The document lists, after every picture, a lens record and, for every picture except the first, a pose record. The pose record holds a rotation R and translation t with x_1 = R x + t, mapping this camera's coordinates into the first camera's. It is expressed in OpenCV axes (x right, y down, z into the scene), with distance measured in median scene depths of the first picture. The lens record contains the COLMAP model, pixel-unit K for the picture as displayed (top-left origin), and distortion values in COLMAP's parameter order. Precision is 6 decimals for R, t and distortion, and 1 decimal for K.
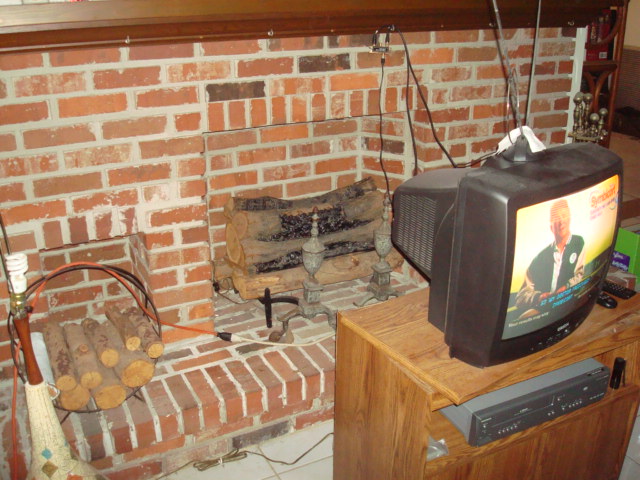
lens RADIAL K [[667.1, 0, 320.4], [0, 667.1, 242.9], [0, 0, 1]] dist [-0.102610, 0.000000]
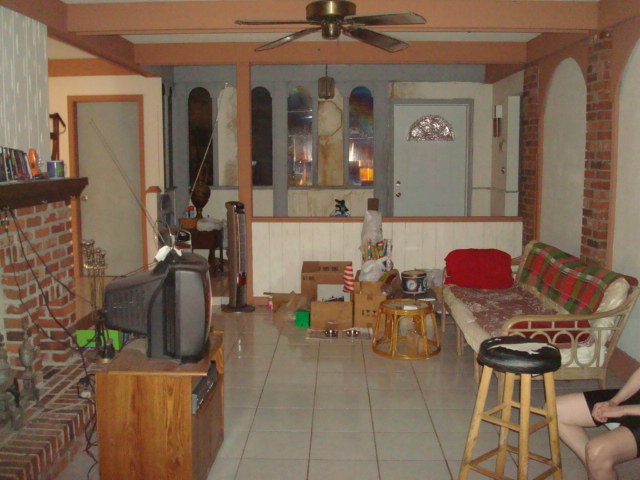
lens RADIAL K [[667.1, 0, 319.5], [0, 667.1, 239.2], [0, 0, 1]] dist [-0.102610, 0.000000]
pose [[0.463923, -0.095842, 0.880676, -0.815344], [0.320227, 0.945050, -0.065841, 0.054256], [-0.825972, 0.312561, 0.469122, -0.219142]]
